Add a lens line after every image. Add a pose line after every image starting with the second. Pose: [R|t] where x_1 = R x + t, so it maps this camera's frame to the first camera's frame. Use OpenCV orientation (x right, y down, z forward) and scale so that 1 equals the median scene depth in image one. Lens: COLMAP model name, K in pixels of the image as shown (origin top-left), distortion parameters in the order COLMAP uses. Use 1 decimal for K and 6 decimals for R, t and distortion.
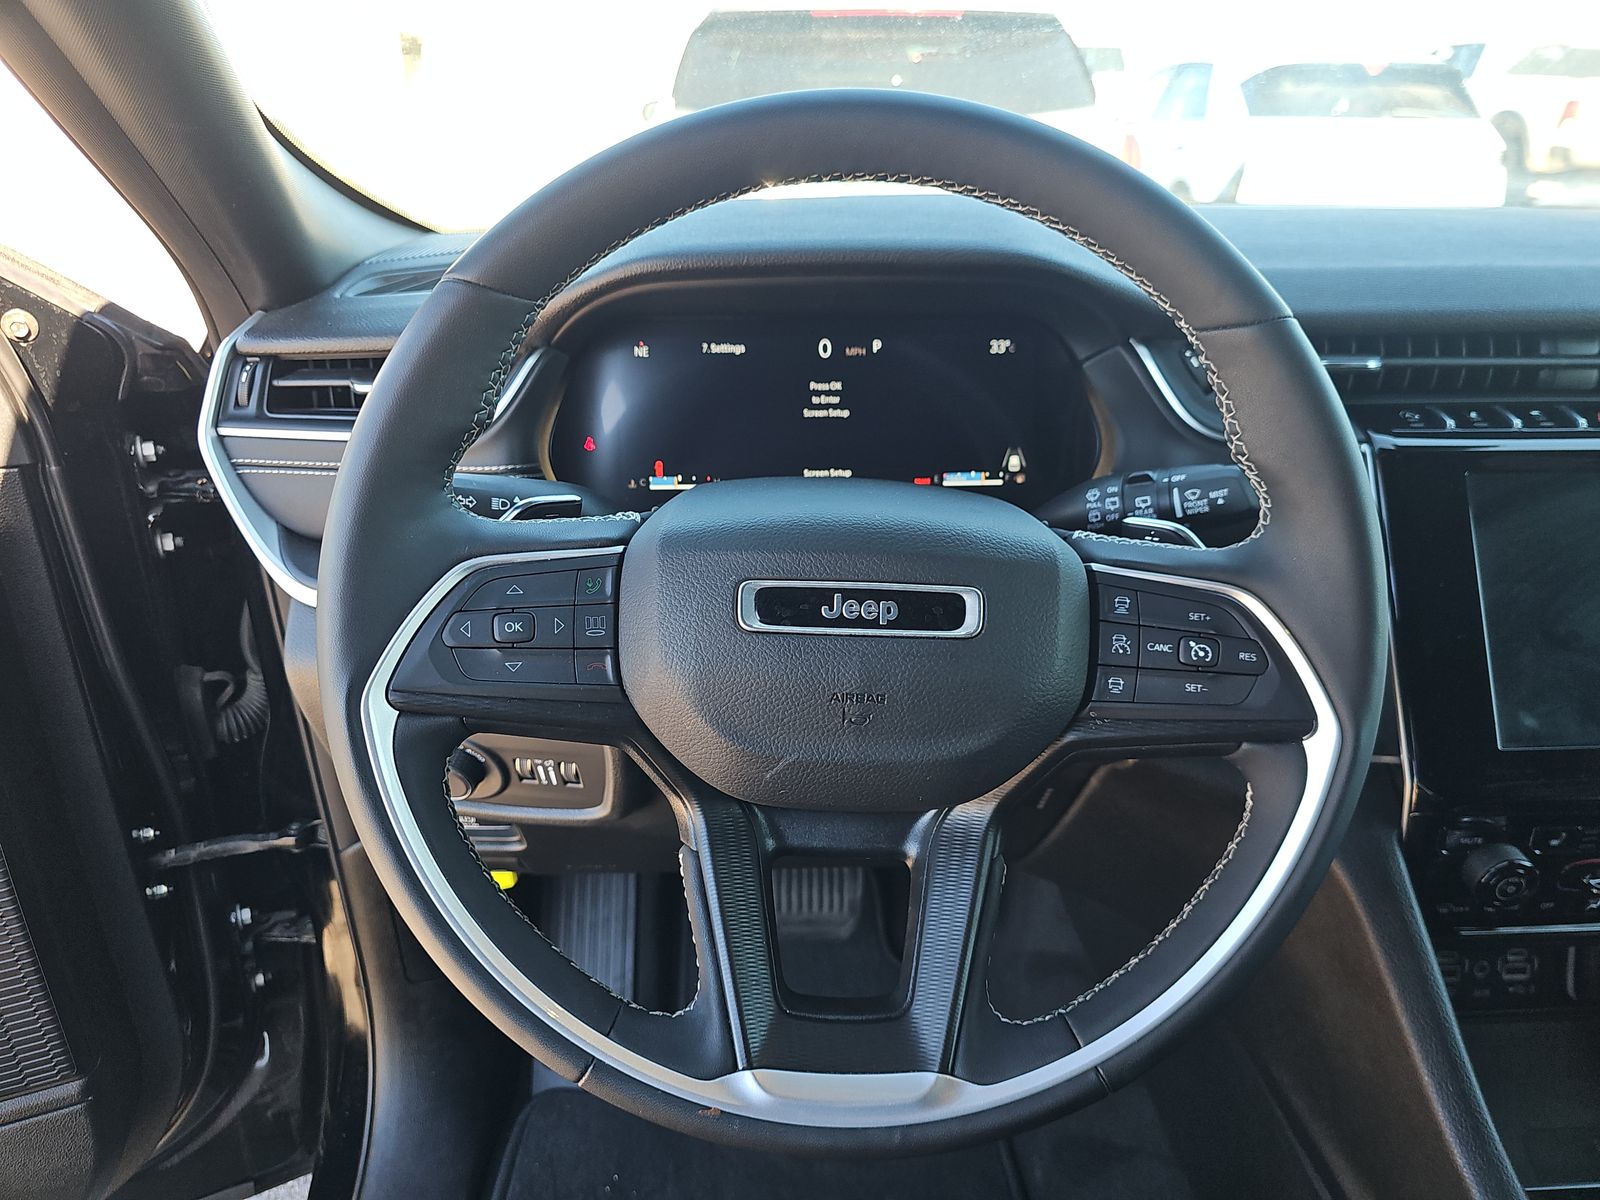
lens RADIAL K [[1058.4, 0, 805.7], [0, 1058.4, 604.9], [0, 0, 1]] dist [0.003471, -0.020776]
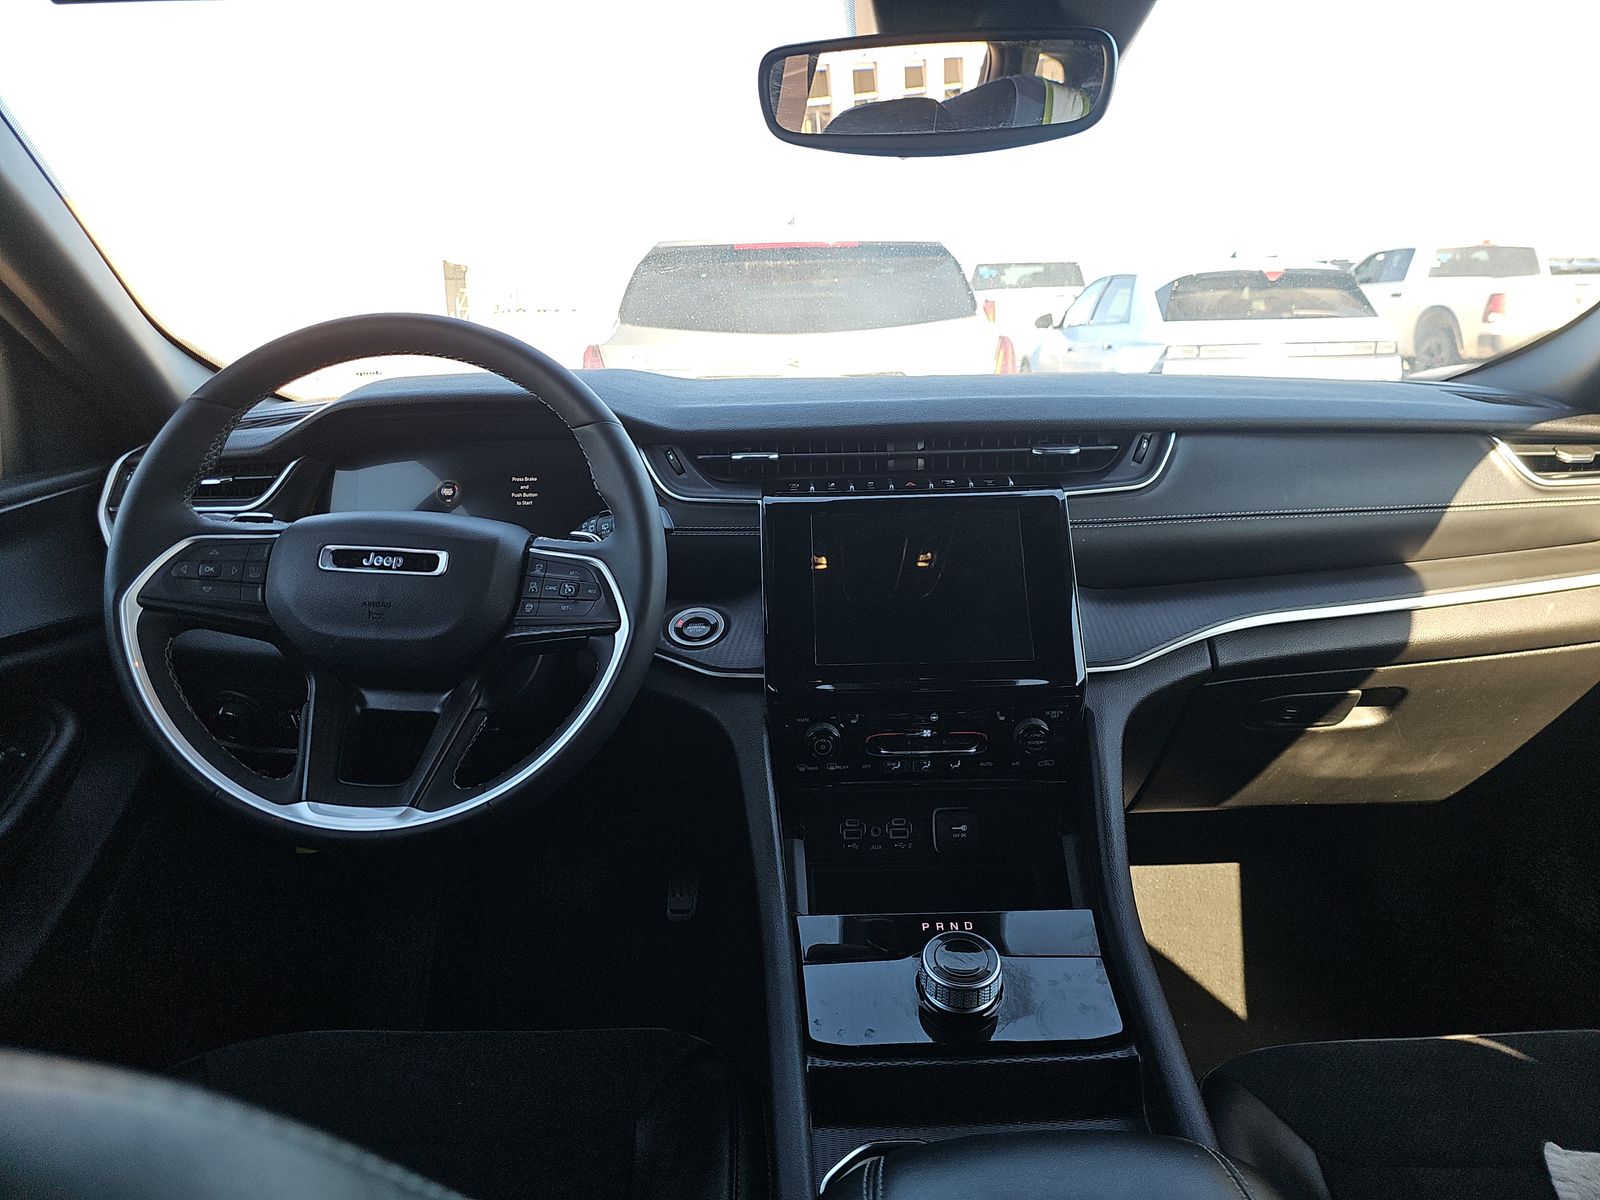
lens RADIAL K [[1058.4, 0, 786.6], [0, 1058.4, 593.4], [0, 0, 1]] dist [0.003471, -0.020776]
pose [[0.998212, -0.003826, -0.059645, 0.901386], [-0.007272, 0.982760, -0.184745, 0.414127], [0.059324, 0.184848, 0.980975, -0.851193]]
